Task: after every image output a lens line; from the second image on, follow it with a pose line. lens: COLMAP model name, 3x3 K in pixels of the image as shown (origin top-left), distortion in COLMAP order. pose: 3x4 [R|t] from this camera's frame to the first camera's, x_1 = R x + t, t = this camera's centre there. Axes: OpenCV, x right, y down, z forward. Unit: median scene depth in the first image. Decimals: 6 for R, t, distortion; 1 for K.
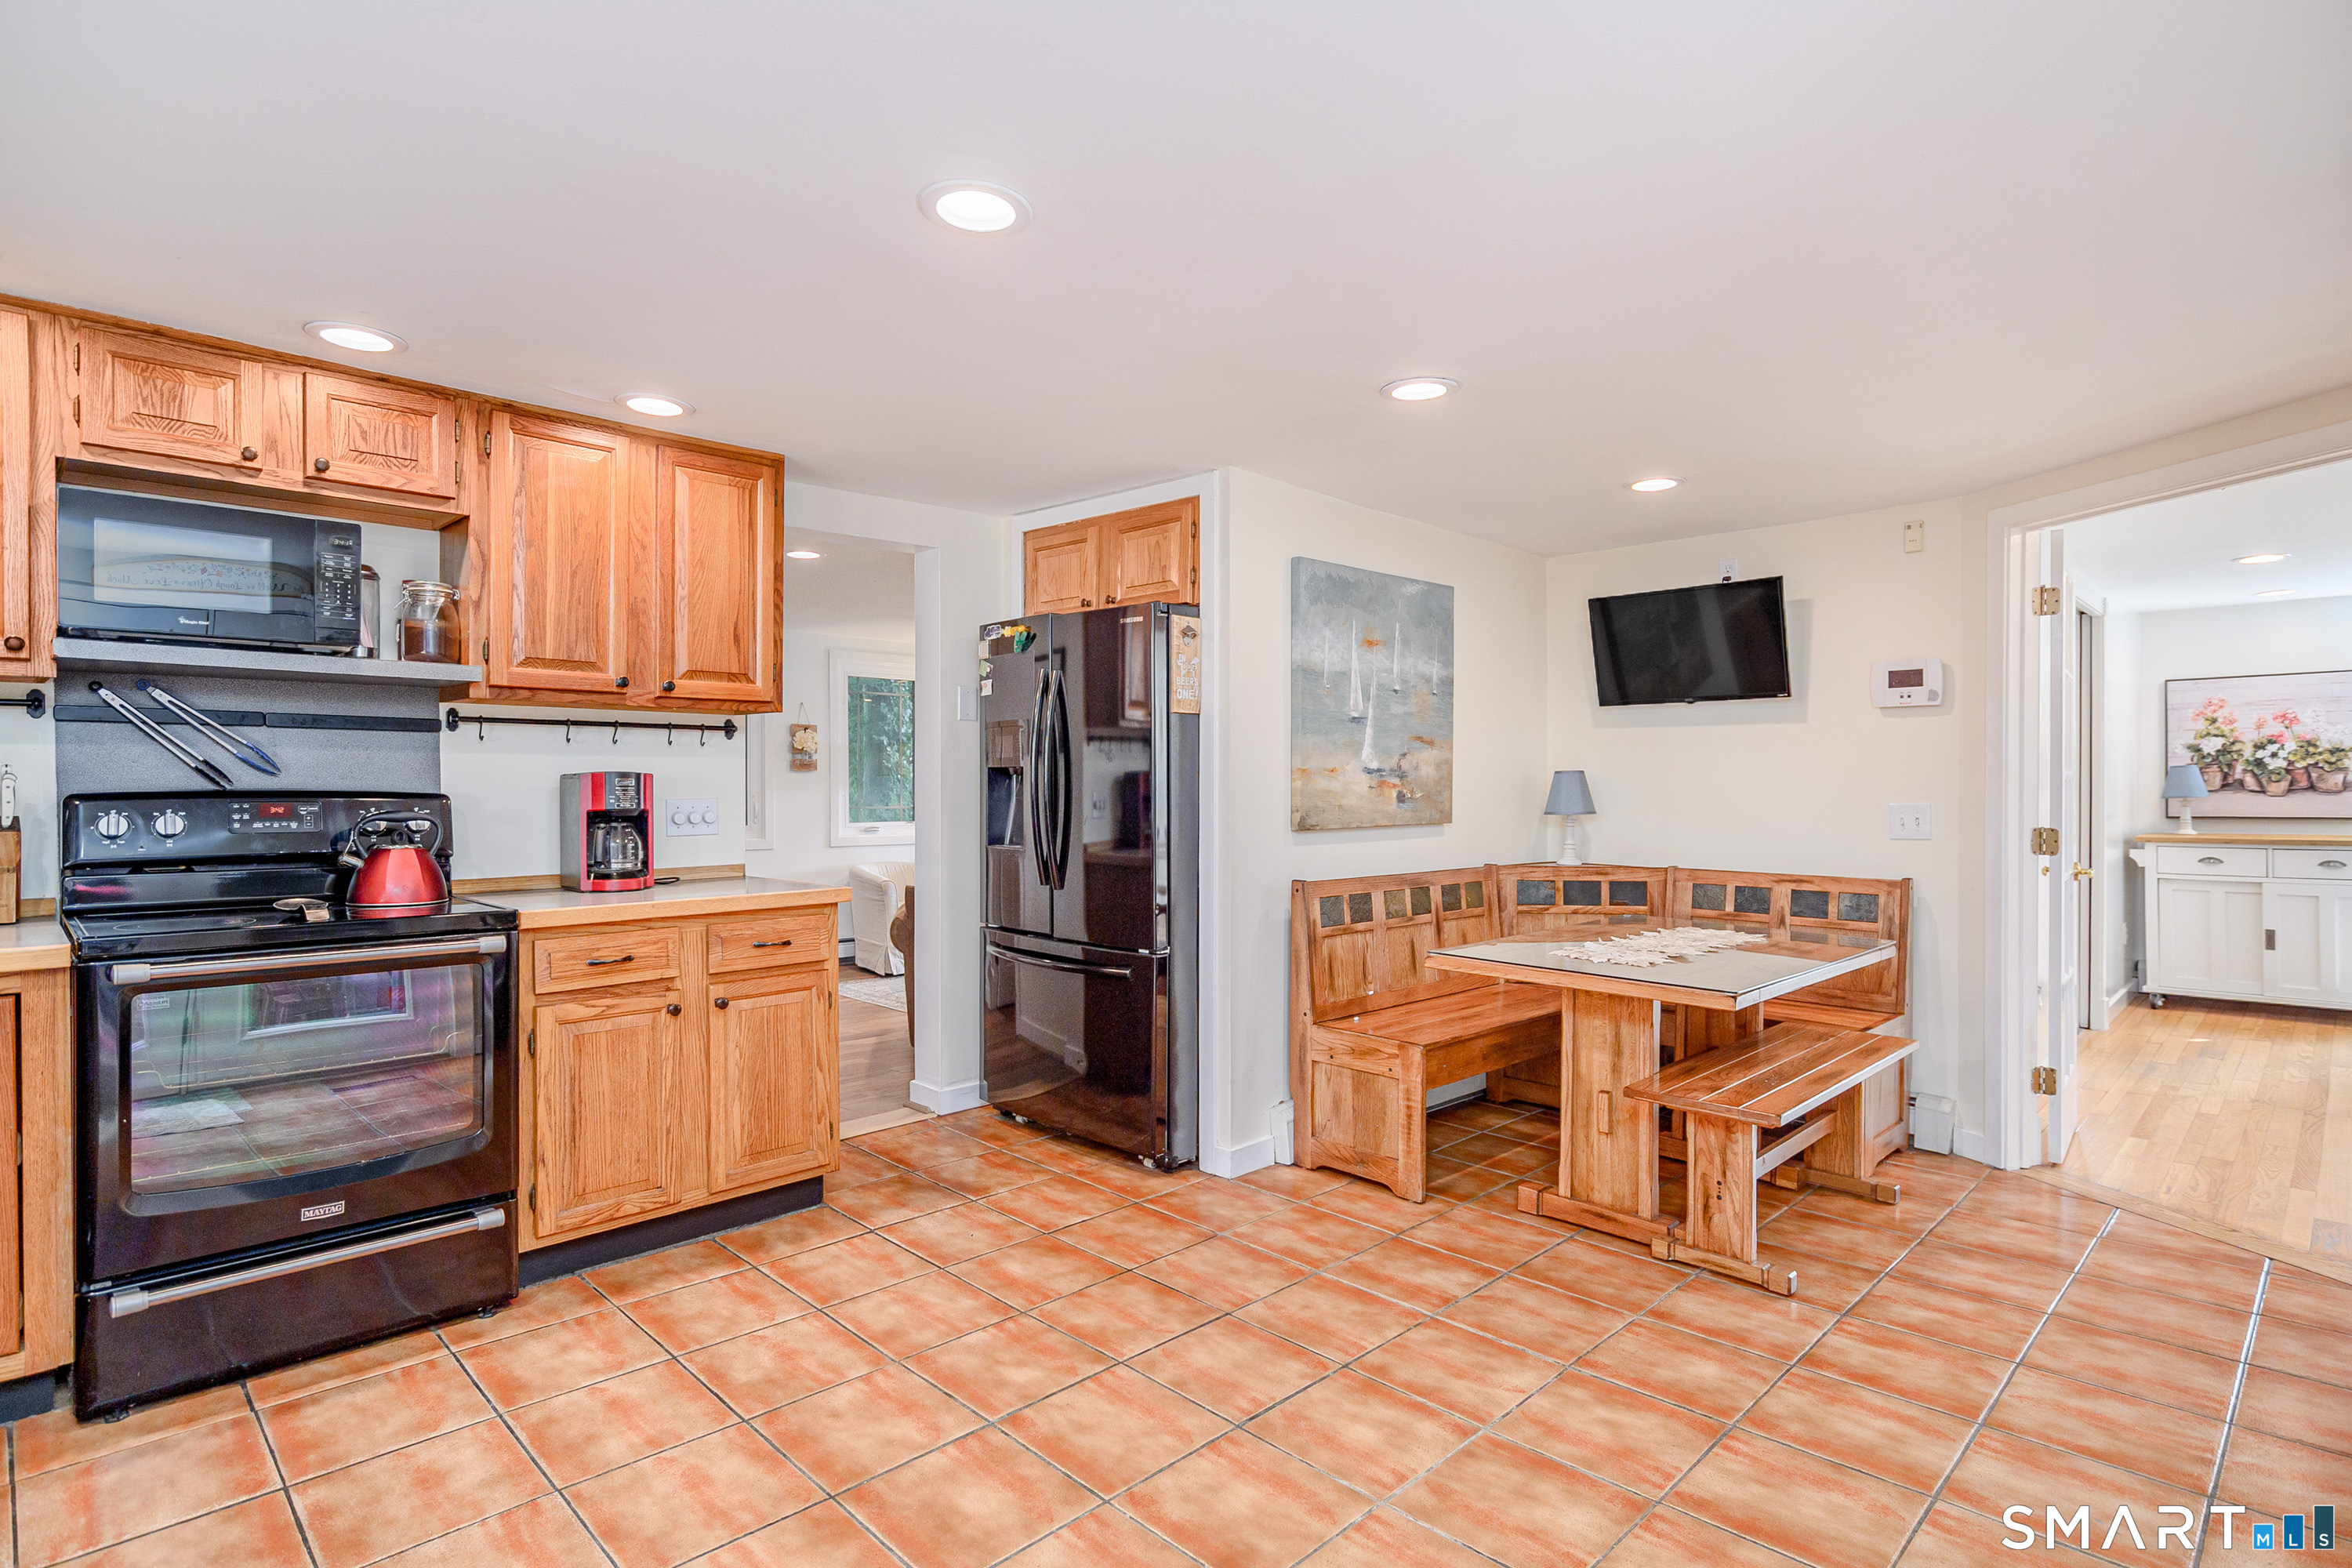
lens RADIAL K [[1194.1, 0, 1173.0], [0, 1194.1, 783.3], [0, 0, 1]] dist [-0.002380, 0.000864]
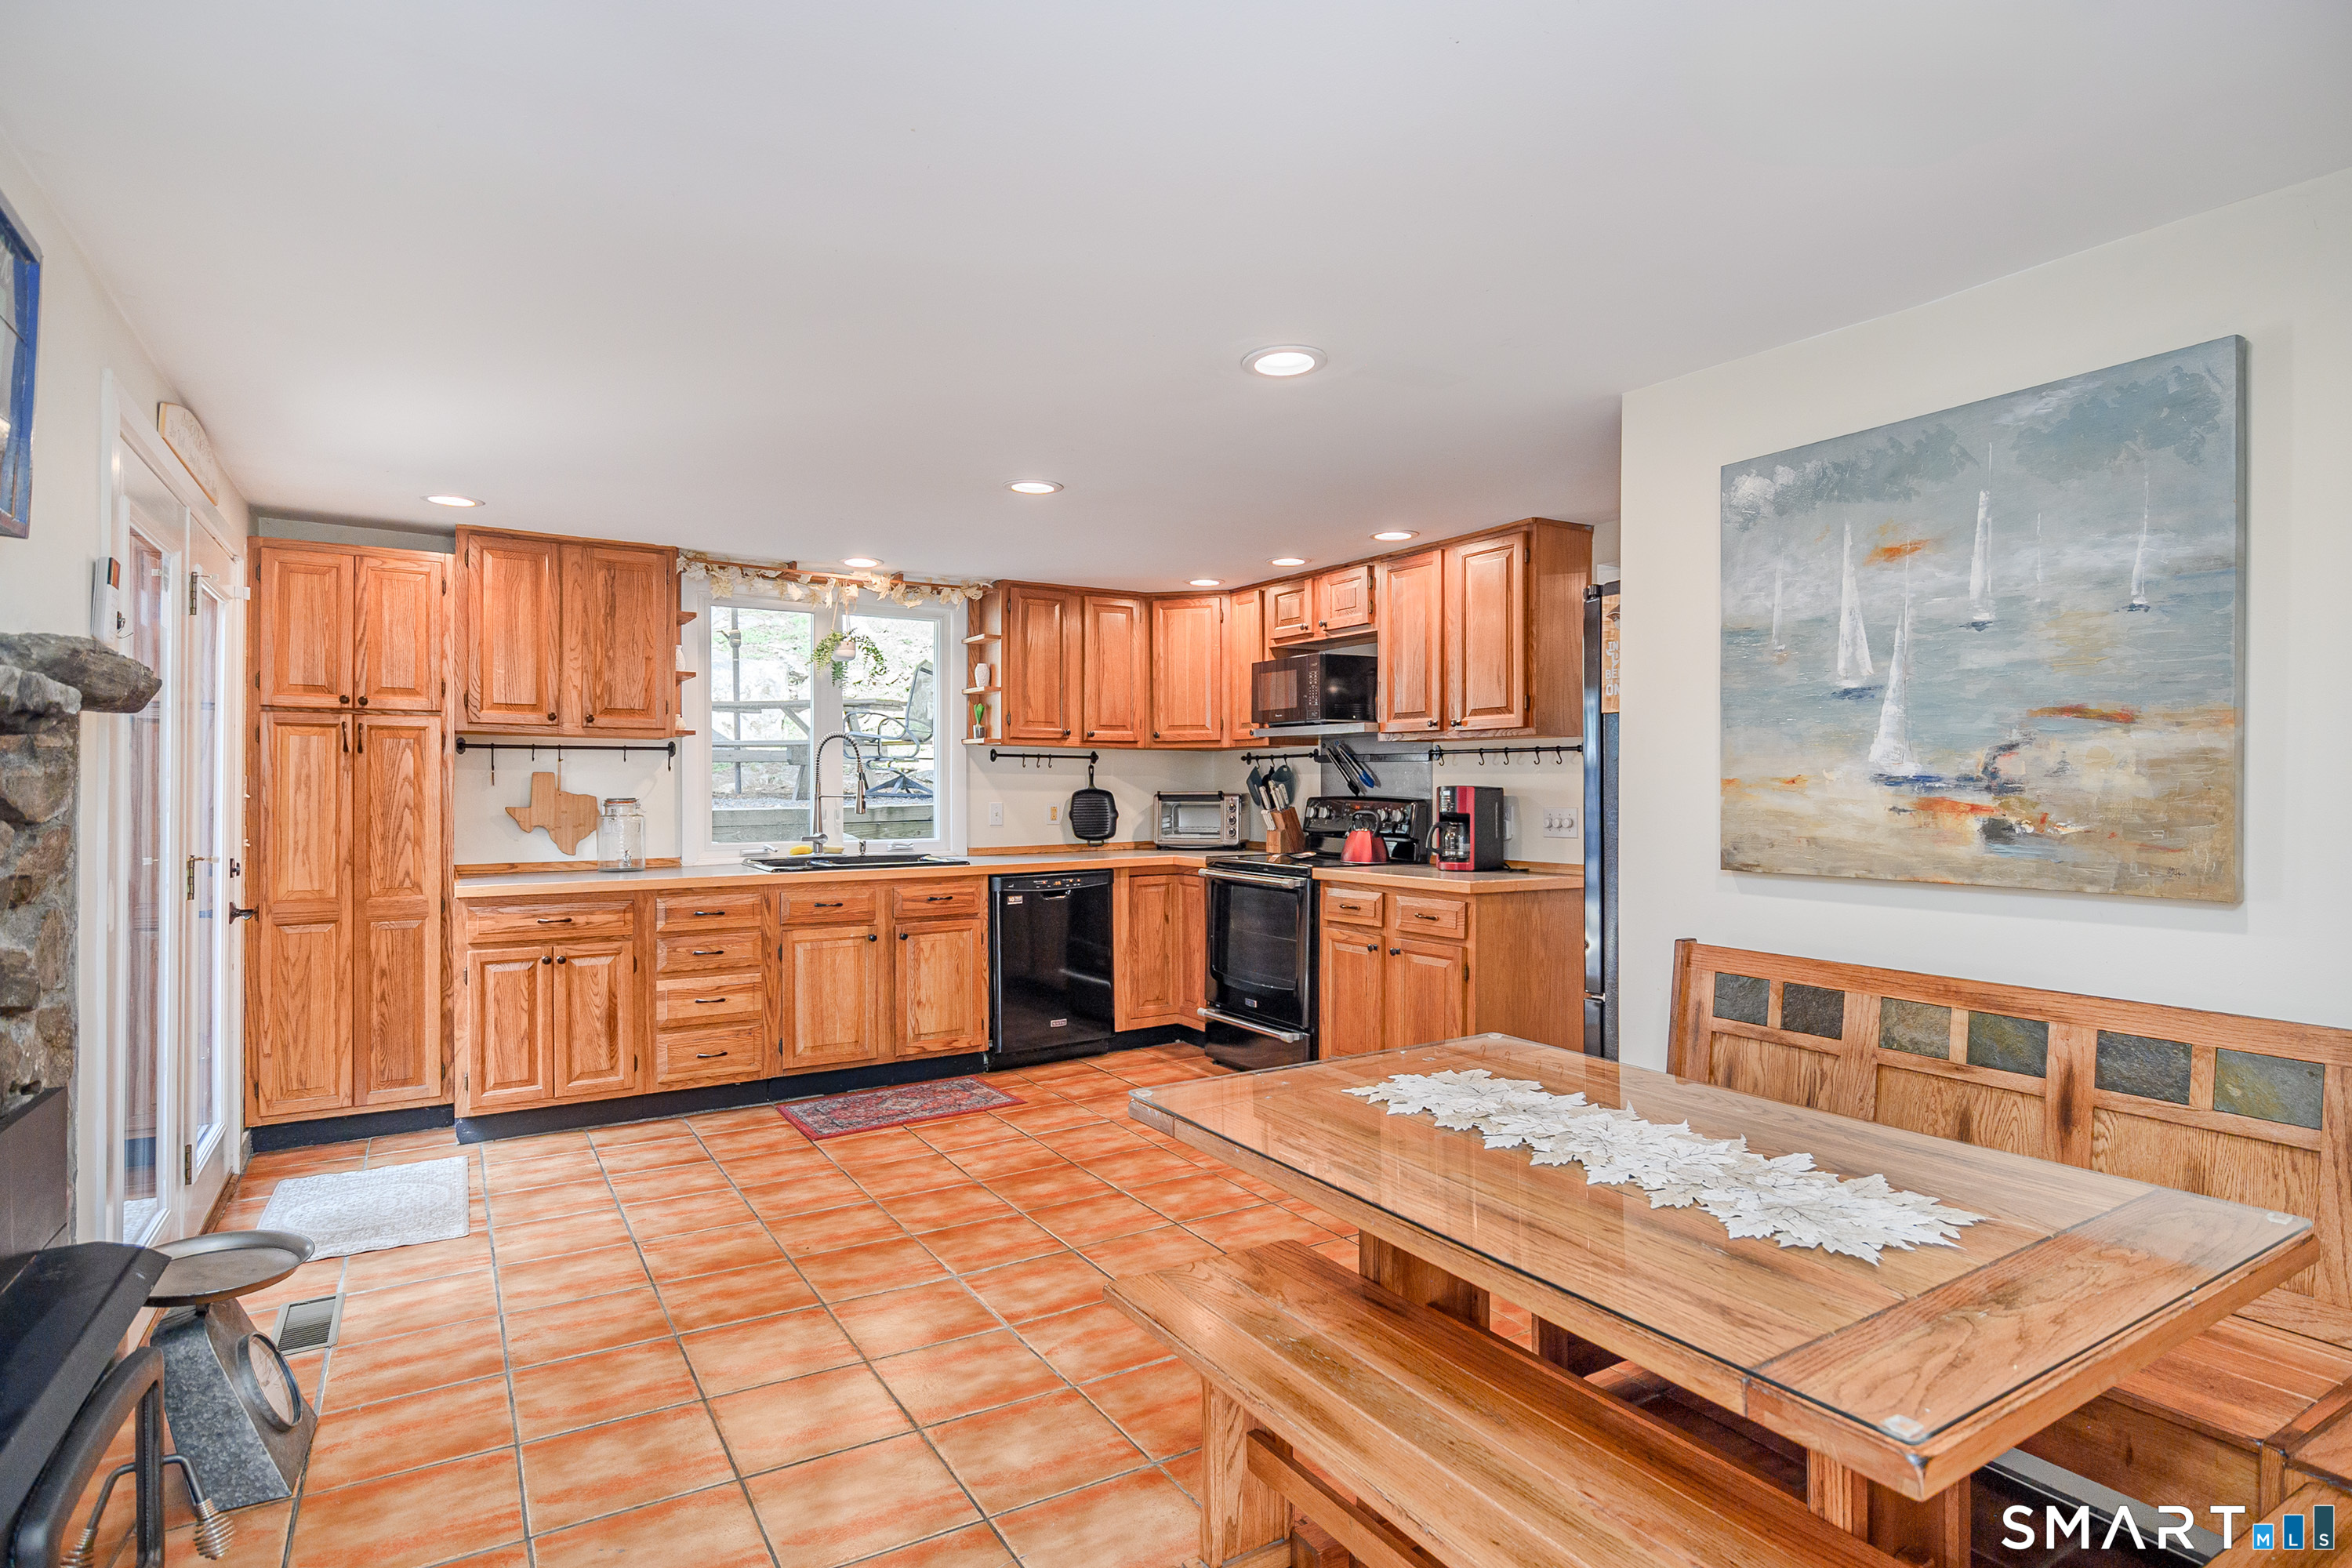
lens RADIAL K [[1194.1, 0, 1178.5], [0, 1194.1, 779.0], [0, 0, 1]] dist [-0.002380, 0.000864]
pose [[-0.219974, -0.005681, -0.975489, 0.796405], [-0.001674, 0.999984, -0.005446, -0.007589], [0.975504, 0.000435, -0.219980, 0.808272]]
